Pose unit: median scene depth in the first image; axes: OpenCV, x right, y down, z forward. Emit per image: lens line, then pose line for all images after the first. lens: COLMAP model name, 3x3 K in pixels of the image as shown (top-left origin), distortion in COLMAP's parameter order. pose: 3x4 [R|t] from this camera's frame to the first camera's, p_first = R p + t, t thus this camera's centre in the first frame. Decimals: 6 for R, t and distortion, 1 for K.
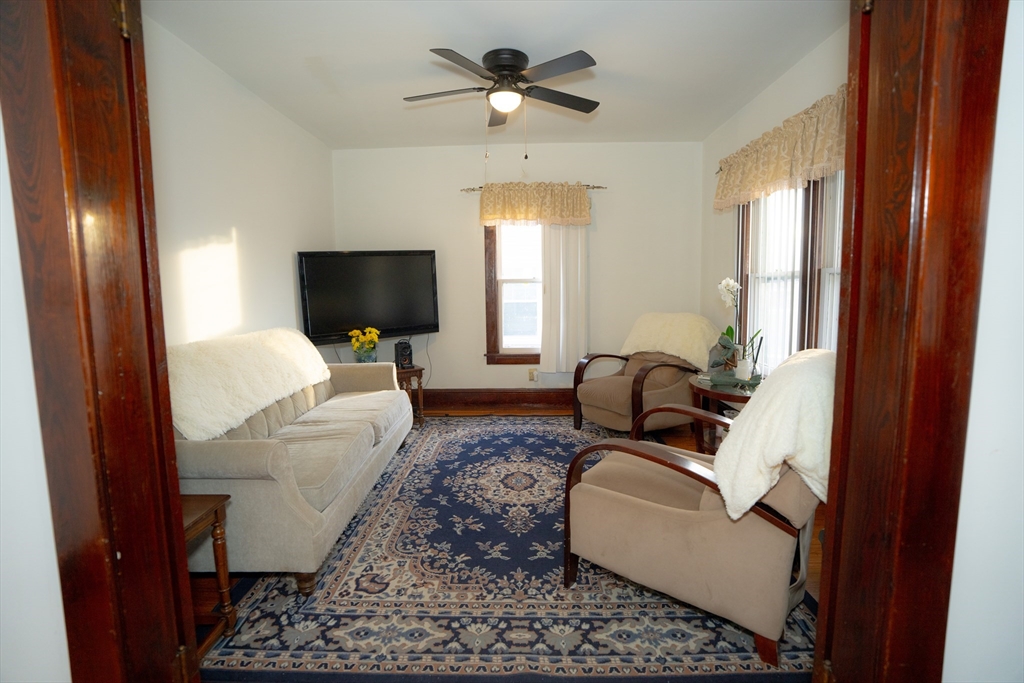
lens RADIAL K [[475.7, 0, 507.7], [0, 475.7, 339.1], [0, 0, 1]] dist [-0.055026, 0.018347]
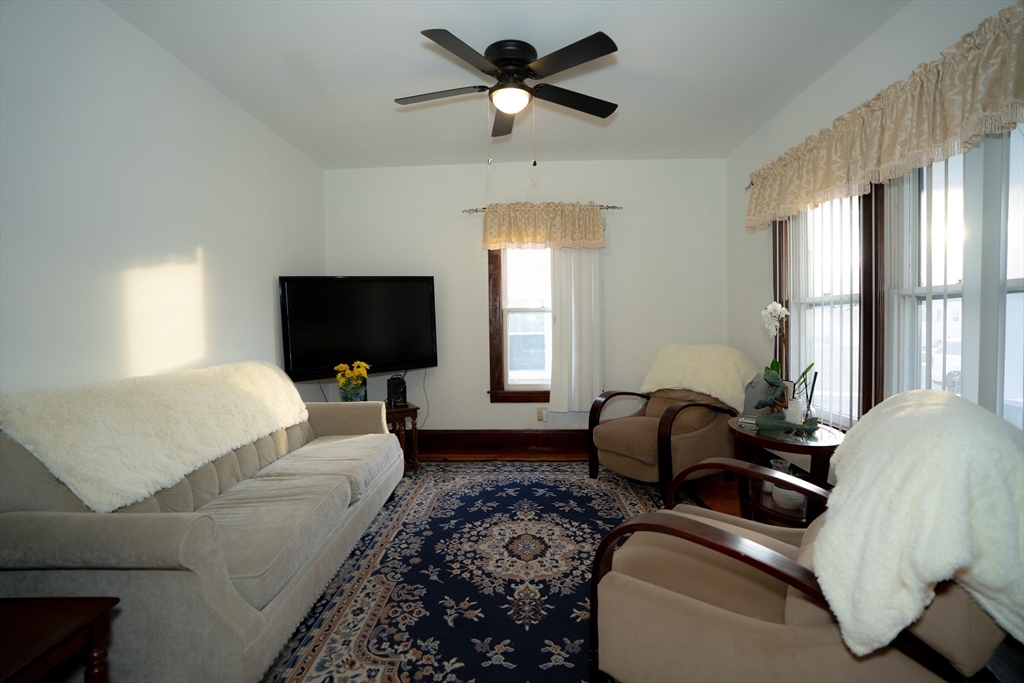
lens RADIAL K [[487.7, 0, 506.5], [0, 487.7, 339.3], [0, 0, 1]] dist [-0.045860, 0.001726]
pose [[0.999883, -0.000009, -0.015316, 0.001462], [-0.001051, 0.997606, -0.069152, -0.004262], [0.015280, 0.069160, 0.997489, 0.154729]]
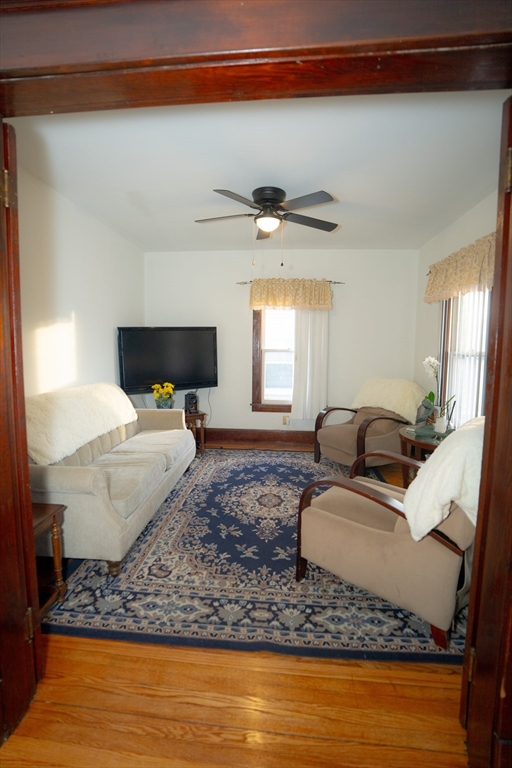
lens RADIAL K [[356.8, 0, 251.7], [0, 356.8, 386.5], [0, 0, 1]] dist [-0.055026, 0.018347]
pose [[0.997988, 0.029966, -0.055876, 0.021222], [-0.030298, 0.999528, -0.005098, -0.026850], [0.055697, 0.006781, 0.998425, -0.034642]]
